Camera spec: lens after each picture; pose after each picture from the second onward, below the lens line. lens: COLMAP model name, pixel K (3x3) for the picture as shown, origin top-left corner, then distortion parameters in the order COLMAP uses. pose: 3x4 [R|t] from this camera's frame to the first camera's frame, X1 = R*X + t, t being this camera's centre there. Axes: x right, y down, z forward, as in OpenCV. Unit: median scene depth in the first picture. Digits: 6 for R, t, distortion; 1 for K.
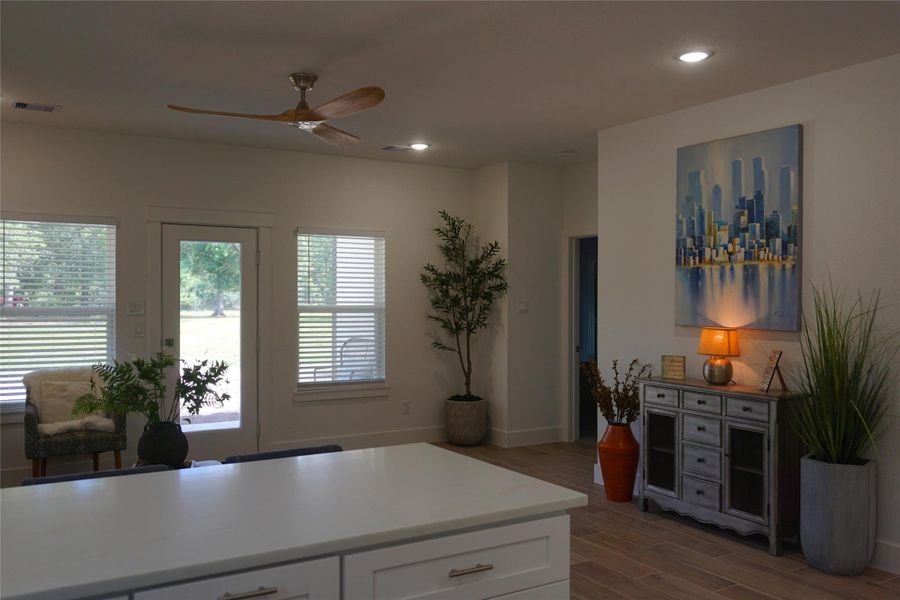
lens RADIAL K [[764.4, 0, 448.9], [0, 764.4, 306.4], [0, 0, 1]] dist [0.000108, 0.003821]
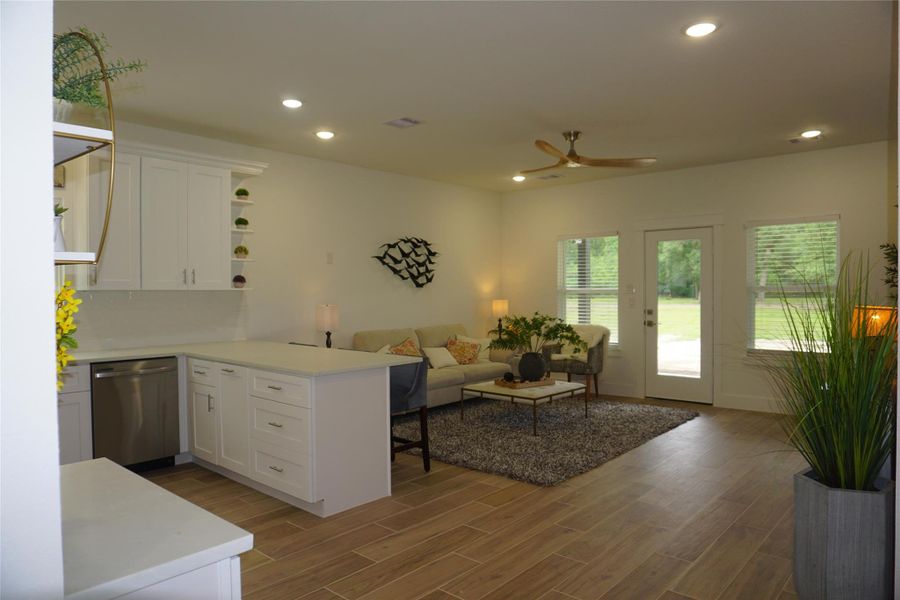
lens RADIAL K [[604.7, 0, 447.0], [0, 604.7, 300.1], [0, 0, 1]] dist [-0.058019, 0.031617]
pose [[0.298283, 0.014527, -0.954367, 0.800804], [-0.003476, 0.999894, 0.014133, 0.012568], [0.954471, -0.000899, 0.298302, 0.369279]]
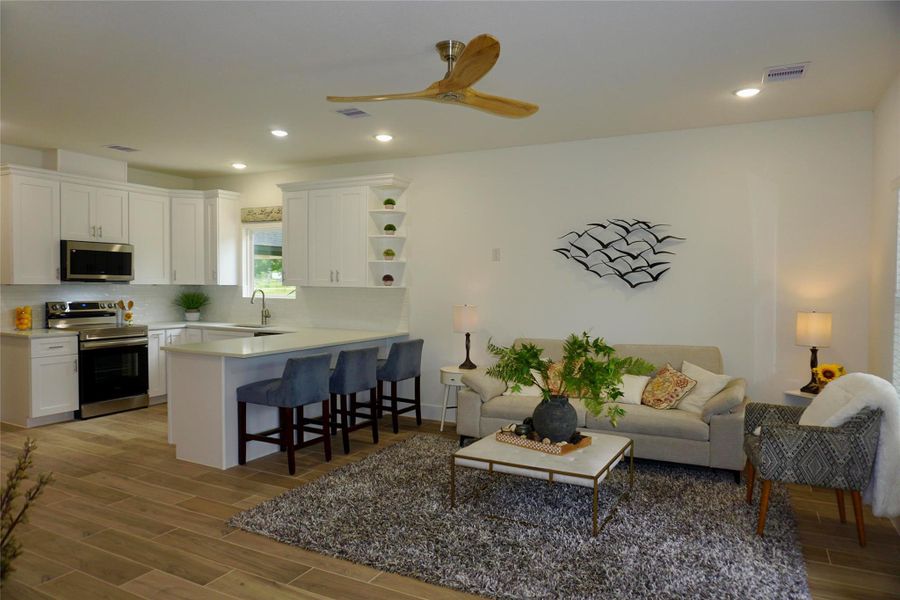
lens RADIAL K [[598.0, 0, 445.4], [0, 598.0, 303.7], [0, 0, 1]] dist [-0.061511, 0.030265]
pose [[-0.852314, 0.008913, -0.522954, 0.182651], [-0.014488, 0.999069, 0.040640, -0.008099], [0.522830, 0.042214, -0.851391, 1.485351]]
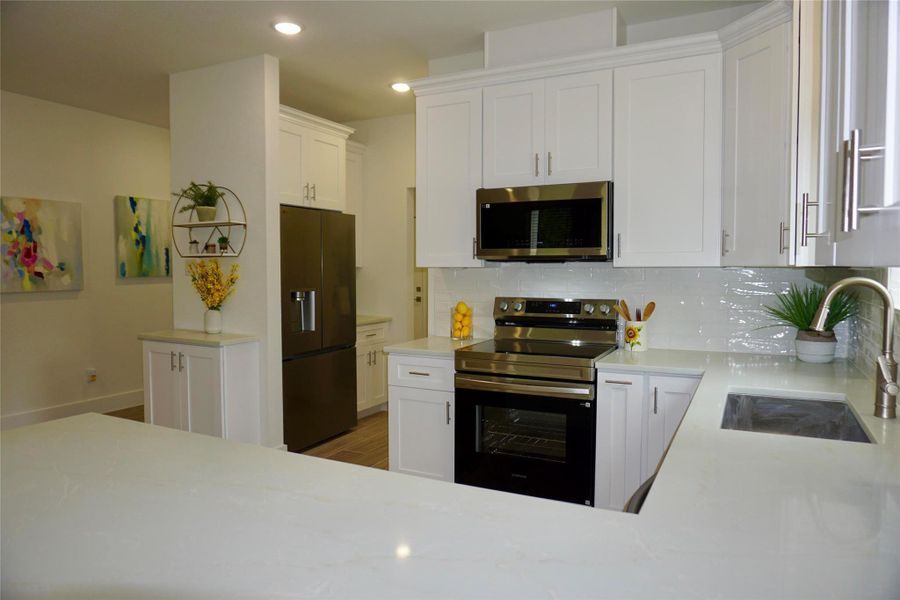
lens RADIAL K [[598.0, 0, 445.4], [0, 598.0, 303.7], [0, 0, 1]] dist [-0.061511, 0.030265]
pose [[-0.525675, -0.050192, 0.849203, -0.364572], [0.002540, 0.998161, 0.060568, 0.013700], [-0.850681, 0.033996, -0.524581, 0.434798]]
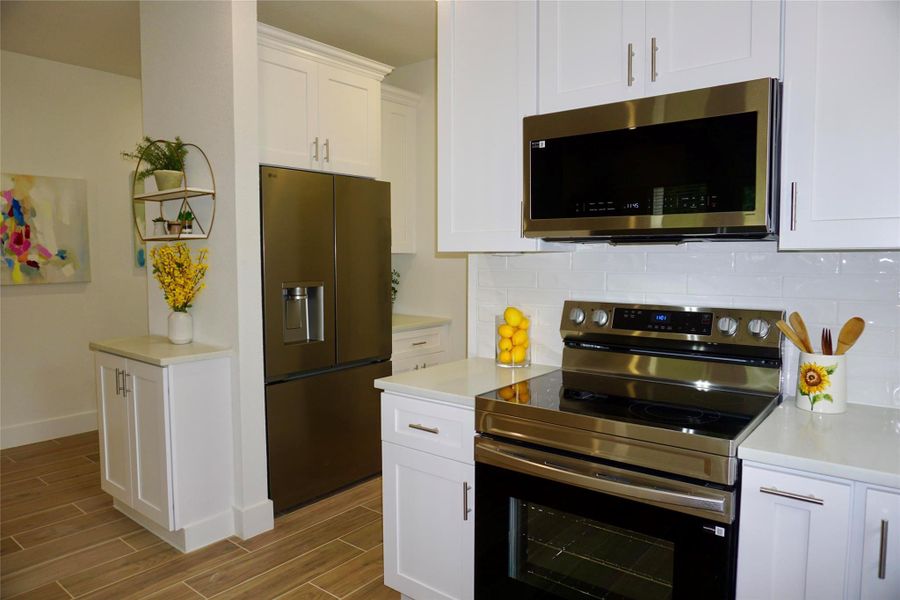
lens RADIAL K [[598.0, 0, 445.4], [0, 598.0, 303.7], [0, 0, 1]] dist [-0.061511, 0.030265]
pose [[-0.336981, -0.072752, 0.938696, -0.153543], [0.006323, 0.996813, 0.079526, 0.016500], [-0.941490, 0.032734, -0.335447, 0.222147]]
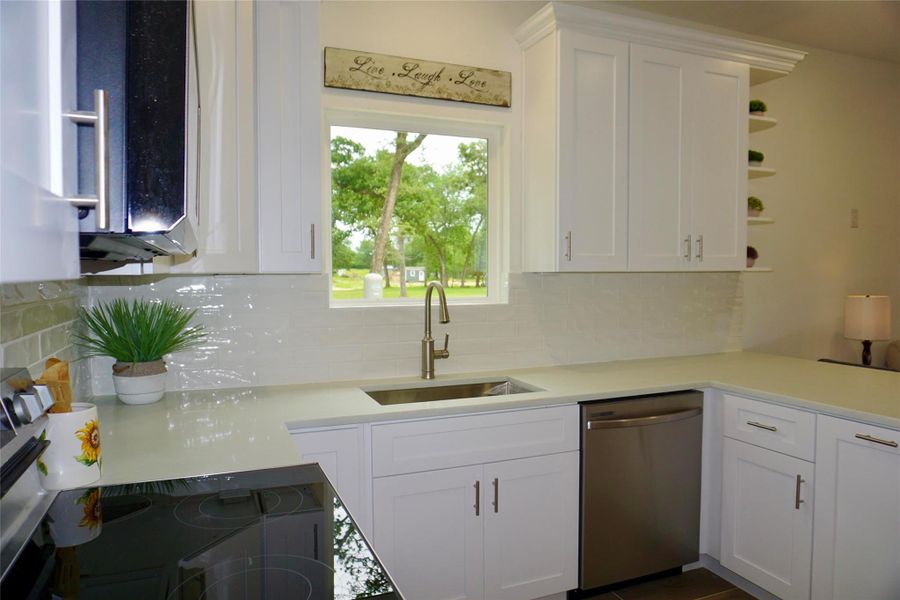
lens RADIAL K [[604.7, 0, 447.0], [0, 604.7, 300.1], [0, 0, 1]] dist [-0.058019, 0.031617]
pose [[-0.158807, 0.045675, -0.986252, 0.333935], [0.000044, 0.998930, 0.046256, 0.012947], [0.987310, 0.007303, -0.158639, 0.109421]]
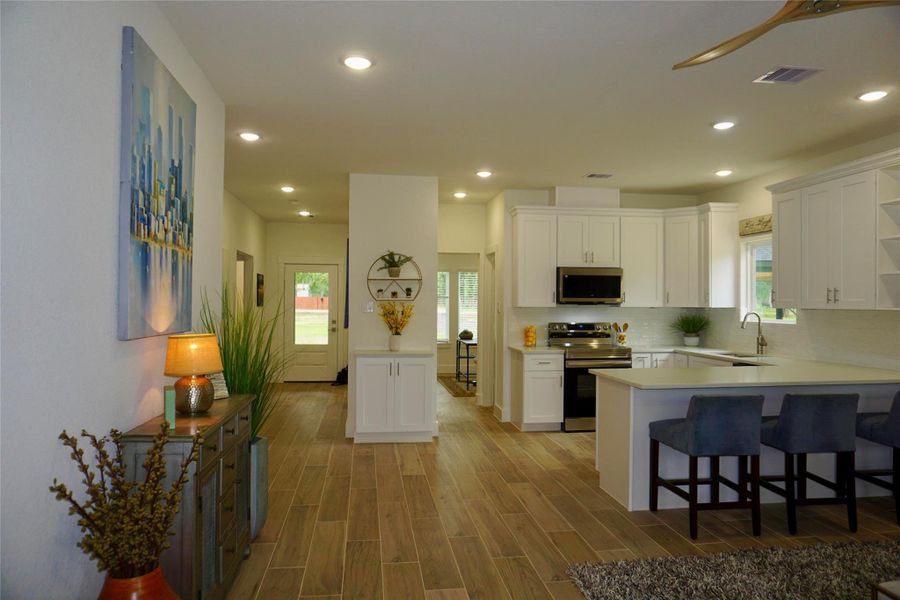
lens RADIAL K [[598.0, 0, 445.4], [0, 598.0, 303.7], [0, 0, 1]] dist [-0.061511, 0.030265]
pose [[-0.914819, -0.002908, 0.403853, -0.096957], [0.000050, 0.999973, 0.007314, -0.004670], [-0.403863, 0.006711, -0.914795, 1.394328]]
